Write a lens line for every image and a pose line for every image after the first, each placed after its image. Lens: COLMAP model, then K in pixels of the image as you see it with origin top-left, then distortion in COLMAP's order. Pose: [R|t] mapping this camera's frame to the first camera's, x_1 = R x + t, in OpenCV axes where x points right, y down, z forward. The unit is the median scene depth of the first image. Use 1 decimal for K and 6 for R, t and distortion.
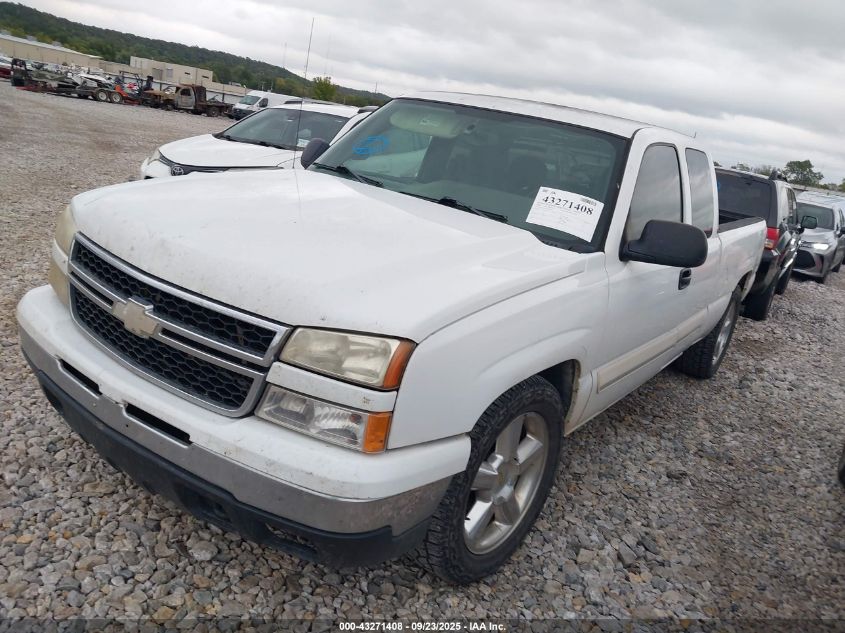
lens RADIAL K [[671.9, 0, 424.7], [0, 671.9, 323.4], [0, 0, 1]] dist [0.001211, -0.016926]
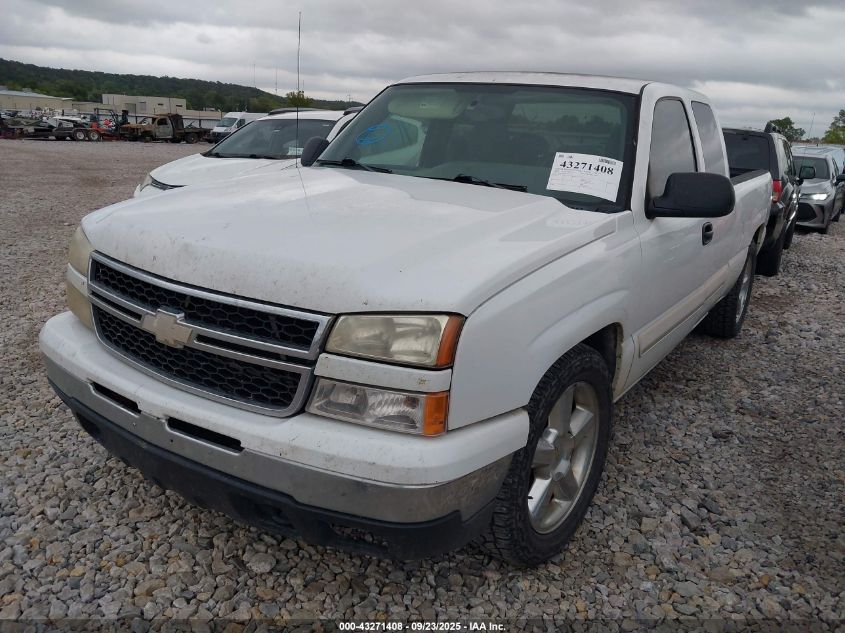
lens RADIAL K [[672.8, 0, 420.6], [0, 672.8, 326.5], [0, 0, 1]] dist [-0.000436, -0.012259]
pose [[0.992917, -0.118751, -0.003821, -0.052646], [0.118747, 0.992924, -0.001346, 0.026749], [0.003954, 0.000883, 0.999992, 0.031243]]
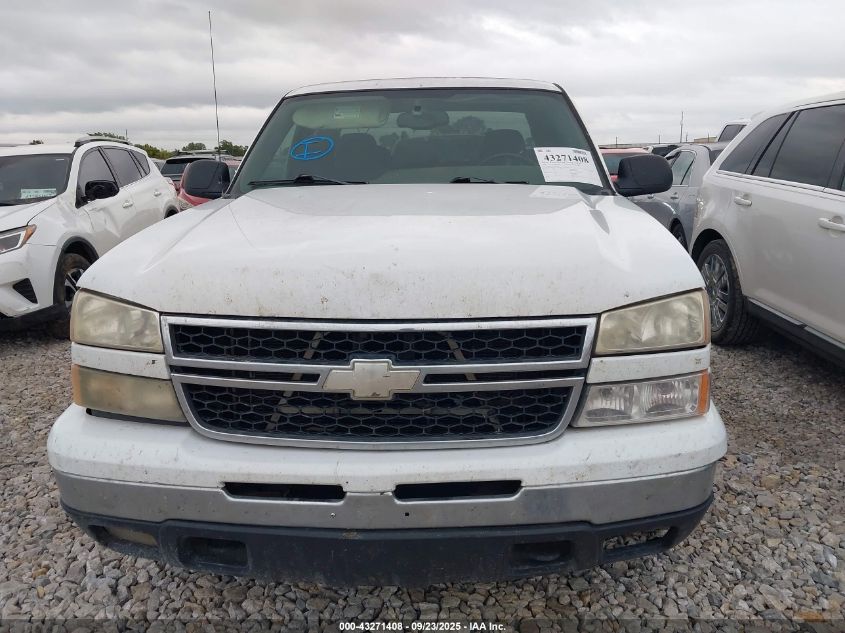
lens RADIAL K [[671.9, 0, 424.7], [0, 671.9, 323.4], [0, 0, 1]] dist [0.001211, -0.016926]
pose [[0.829668, -0.309300, 0.464742, -0.574364], [0.312805, 0.947093, 0.071892, -0.085579], [-0.462390, 0.085728, 0.882523, 0.226113]]
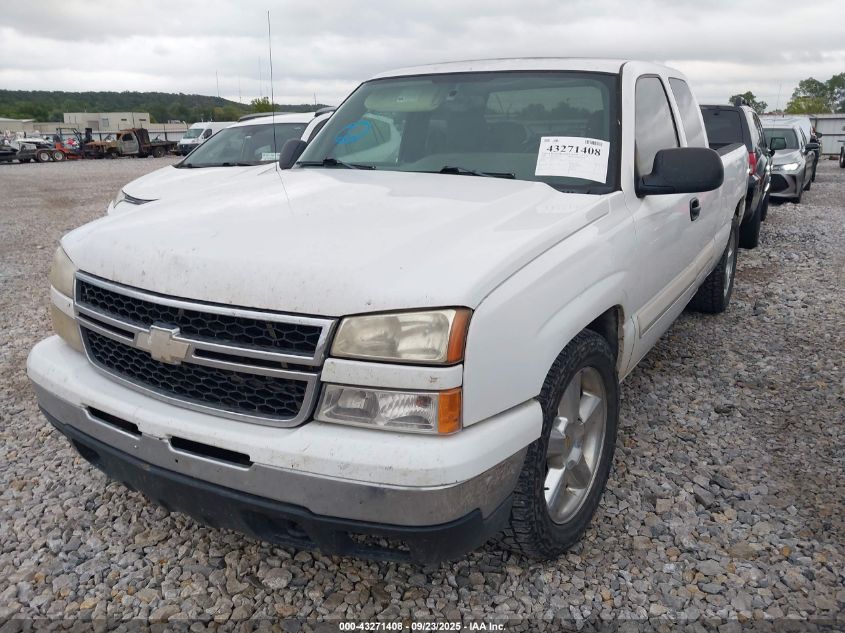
lens RADIAL K [[672.8, 0, 420.6], [0, 672.8, 326.5], [0, 0, 1]] dist [-0.000436, -0.012259]
pose [[0.980857, -0.193426, 0.022494, -0.077360], [0.193331, 0.981113, 0.006305, 0.023651], [-0.023288, -0.001835, 0.999727, 0.051291]]
